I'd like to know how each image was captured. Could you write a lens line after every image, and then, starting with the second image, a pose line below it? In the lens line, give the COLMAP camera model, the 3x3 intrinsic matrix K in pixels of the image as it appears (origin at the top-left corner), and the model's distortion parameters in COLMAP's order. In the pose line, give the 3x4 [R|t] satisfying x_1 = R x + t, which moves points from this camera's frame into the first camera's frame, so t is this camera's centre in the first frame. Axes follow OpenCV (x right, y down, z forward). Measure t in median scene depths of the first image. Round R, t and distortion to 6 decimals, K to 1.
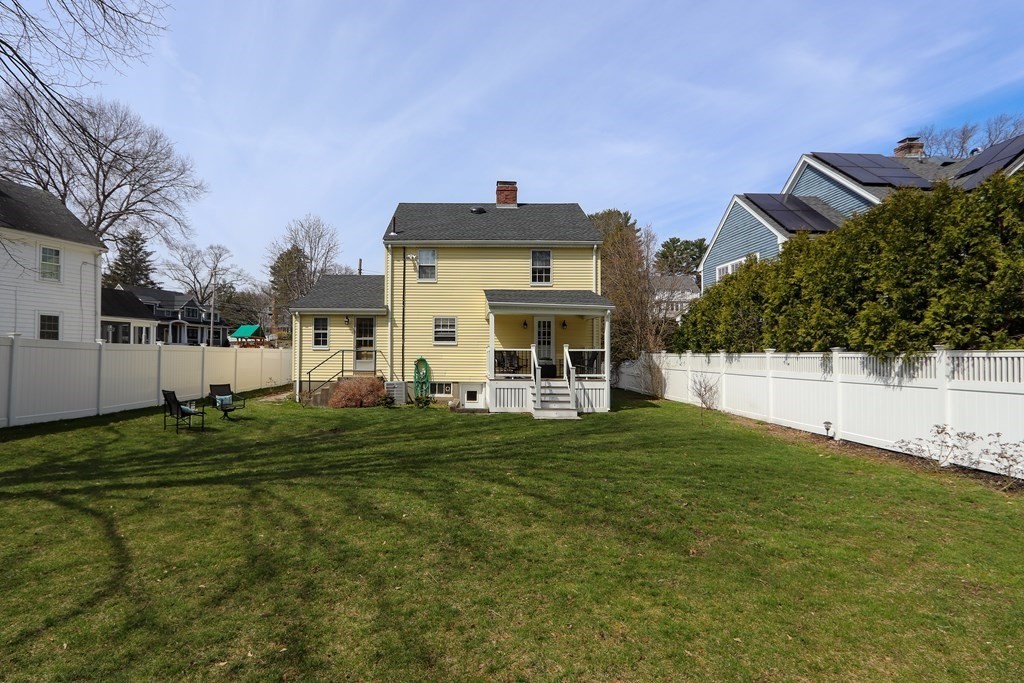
lens RADIAL K [[511.3, 0, 508.4], [0, 511.3, 342.9], [0, 0, 1]] dist [-0.012037, 0.000351]
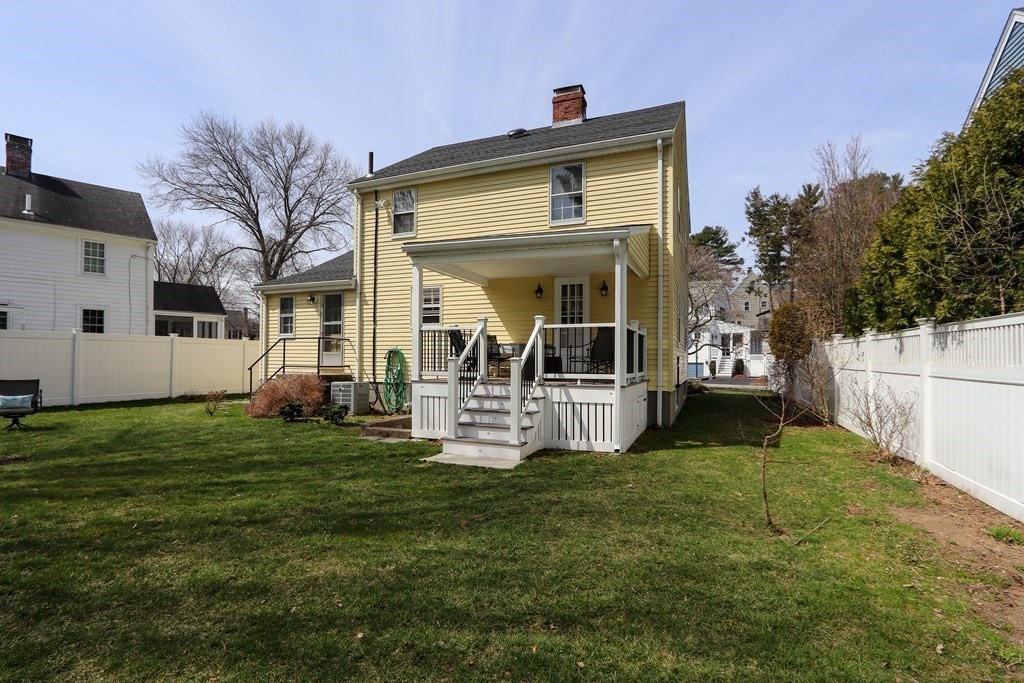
lens RADIAL K [[511.3, 0, 511.2], [0, 511.3, 346.8], [0, 0, 1]] dist [-0.012037, 0.000351]
pose [[0.904982, -0.010850, -0.425312, 0.261797], [0.011924, 0.999929, -0.000135, 0.029209], [0.425283, -0.004949, 0.905047, 0.444454]]
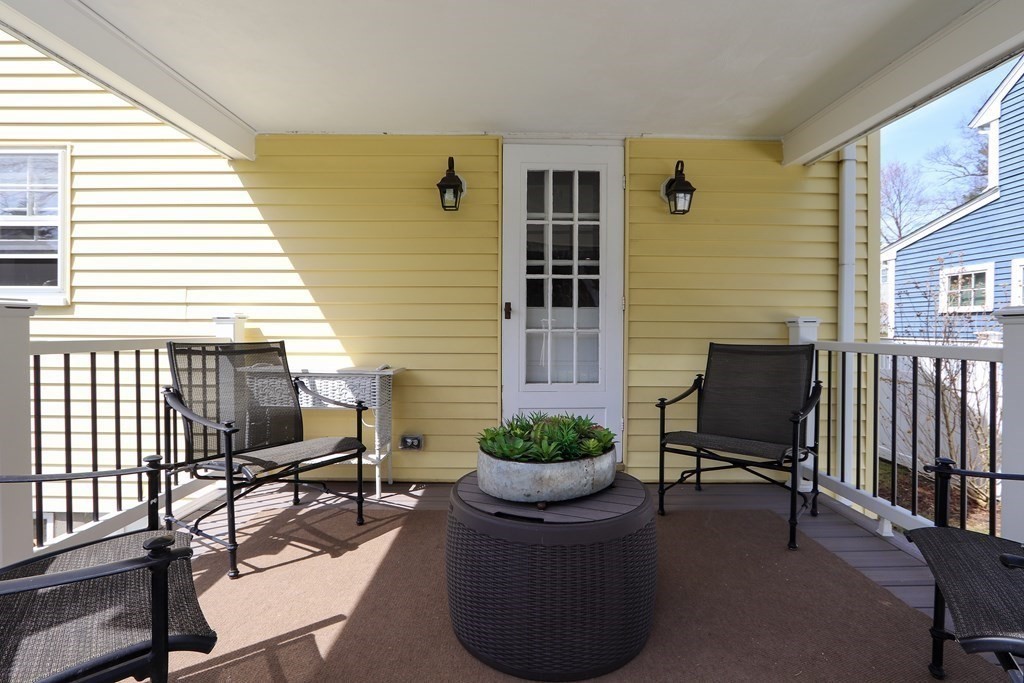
lens RADIAL K [[511.3, 0, 511.0], [0, 511.3, 326.1], [0, 0, 1]] dist [-0.012037, 0.000351]
pose [[0.997965, 0.004404, -0.063613, 0.064949], [-0.001765, 0.999138, 0.041481, 0.003615], [0.063741, -0.041285, 0.997112, 0.838524]]
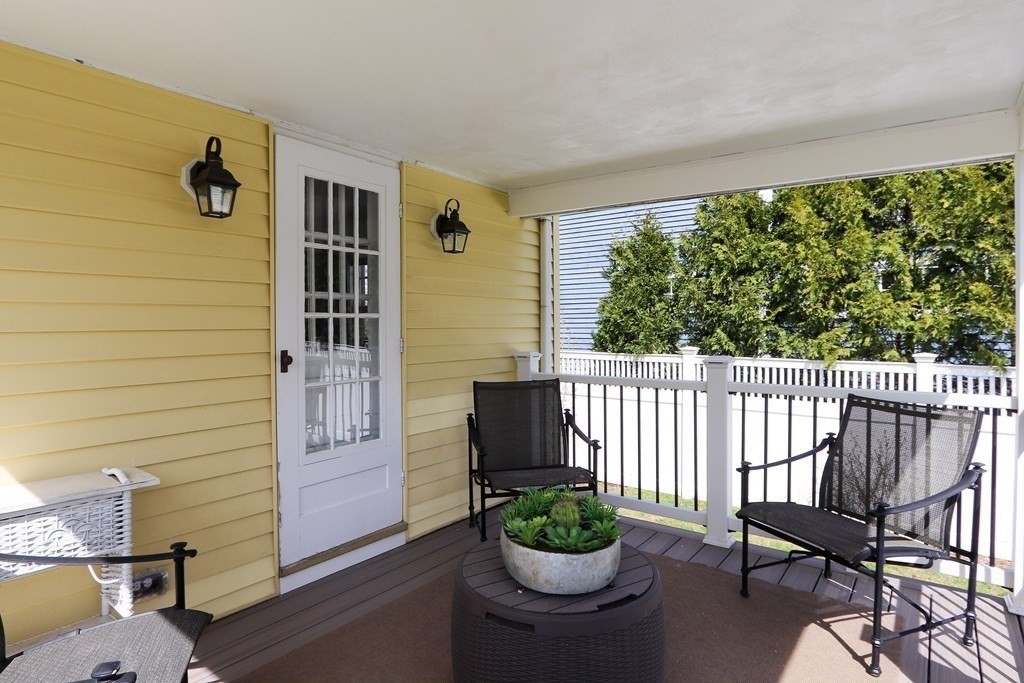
lens RADIAL K [[558.7, 0, 511.3], [0, 558.7, 338.8], [0, 0, 1]] dist [-0.000729, -0.000849]
pose [[0.672038, -0.023307, 0.740150, -0.014818], [-0.015692, 0.998832, 0.045701, -0.007626], [-0.740351, -0.042327, 0.670887, 0.876252]]
